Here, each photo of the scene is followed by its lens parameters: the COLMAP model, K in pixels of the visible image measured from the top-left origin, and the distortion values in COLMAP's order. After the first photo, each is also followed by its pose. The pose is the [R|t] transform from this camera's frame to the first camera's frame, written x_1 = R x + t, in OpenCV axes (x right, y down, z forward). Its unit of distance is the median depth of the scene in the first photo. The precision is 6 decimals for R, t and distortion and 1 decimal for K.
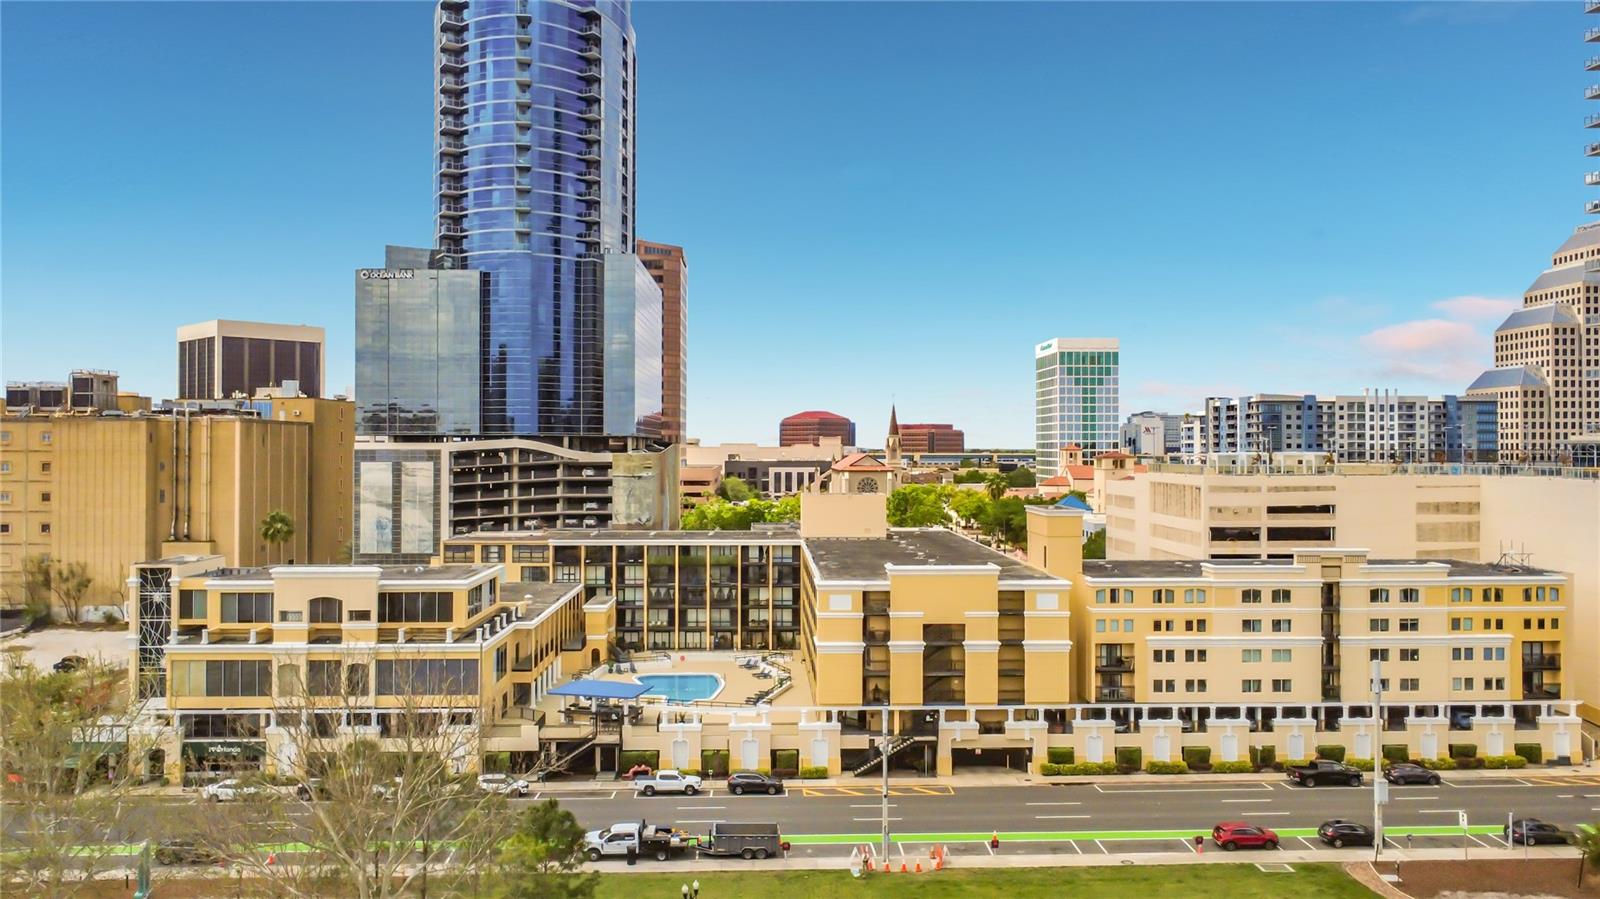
lens RADIAL K [[1179.0, 0, 809.5], [0, 1179.0, 439.7], [0, 0, 1]] dist [-0.010671, 0.006107]
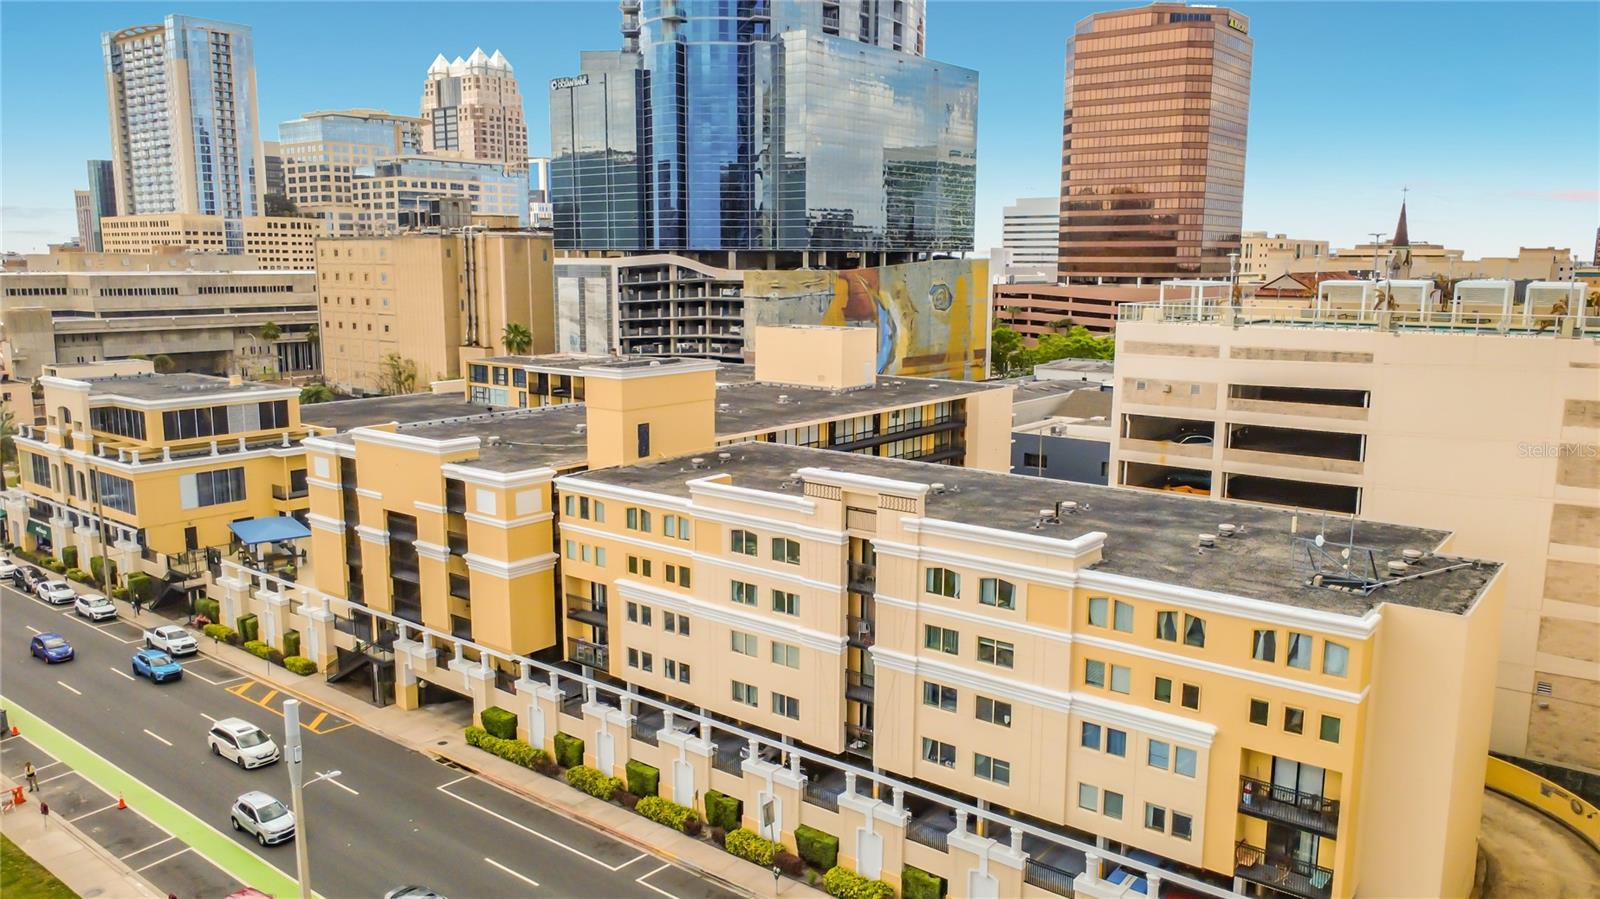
lens RADIAL K [[1179.0, 0, 809.6], [0, 1179.0, 448.7], [0, 0, 1]] dist [-0.010671, 0.006107]
pose [[0.756151, 0.106045, -0.645747, 0.554664], [0.003585, 0.986096, 0.166136, -0.003836], [0.654387, -0.127938, 0.745258, 0.441644]]
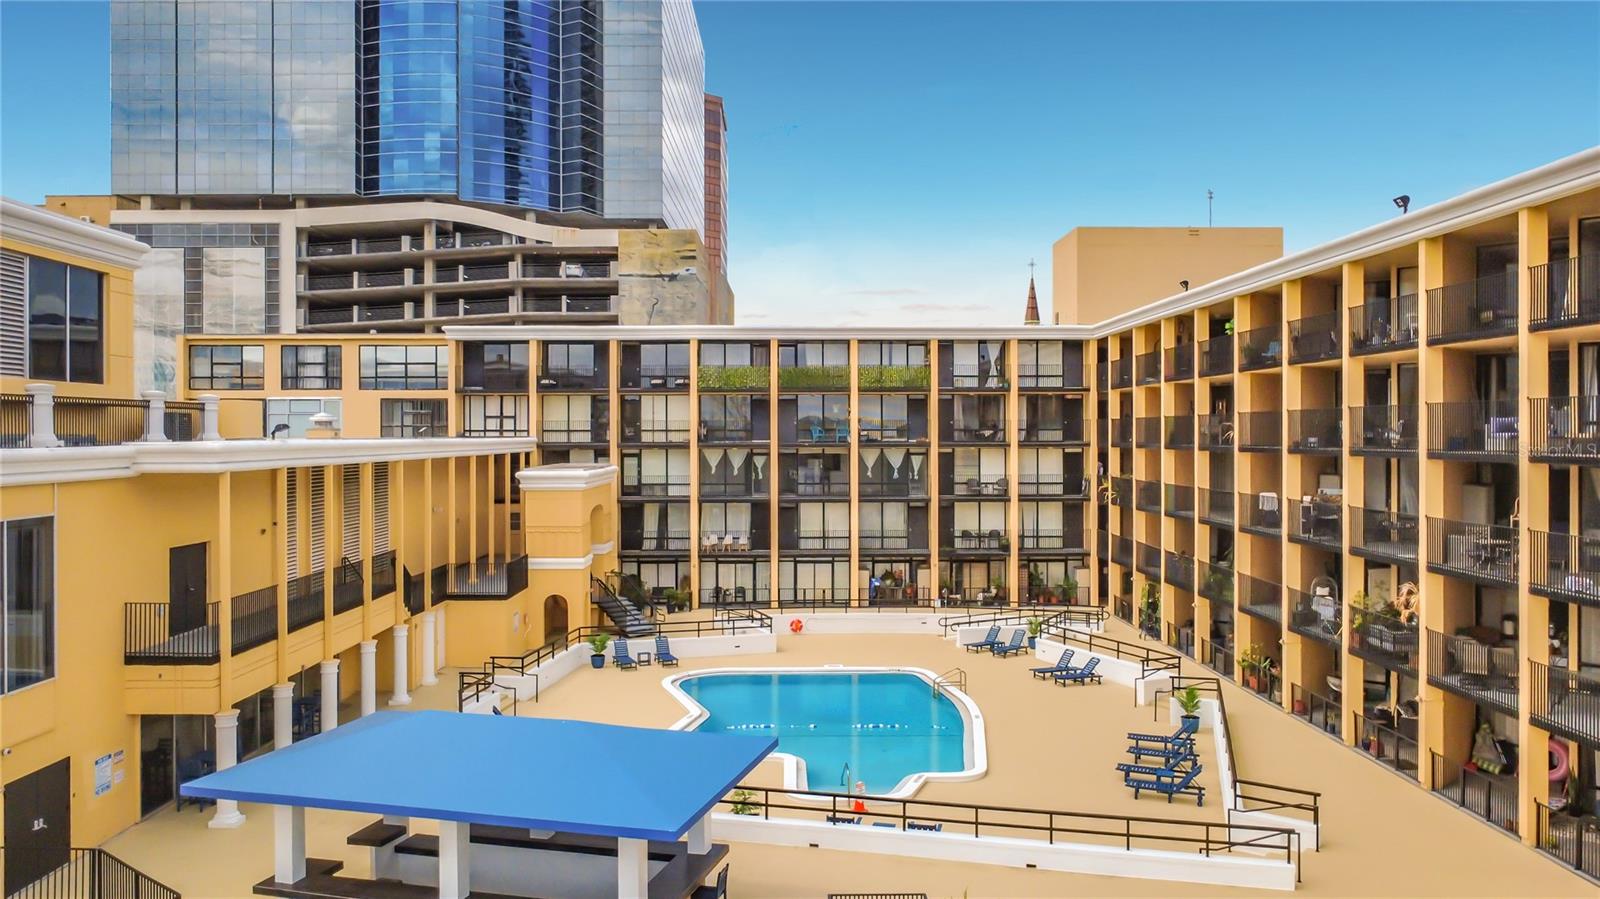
lens RADIAL K [[1179.0, 0, 803.0], [0, 1179.0, 450.1], [0, 0, 1]] dist [-0.010671, 0.006107]
pose [[0.999658, -0.005134, -0.025646, -0.092702], [0.005602, 0.999818, 0.018238, 0.118996], [0.025548, -0.018376, 0.999505, 0.608751]]
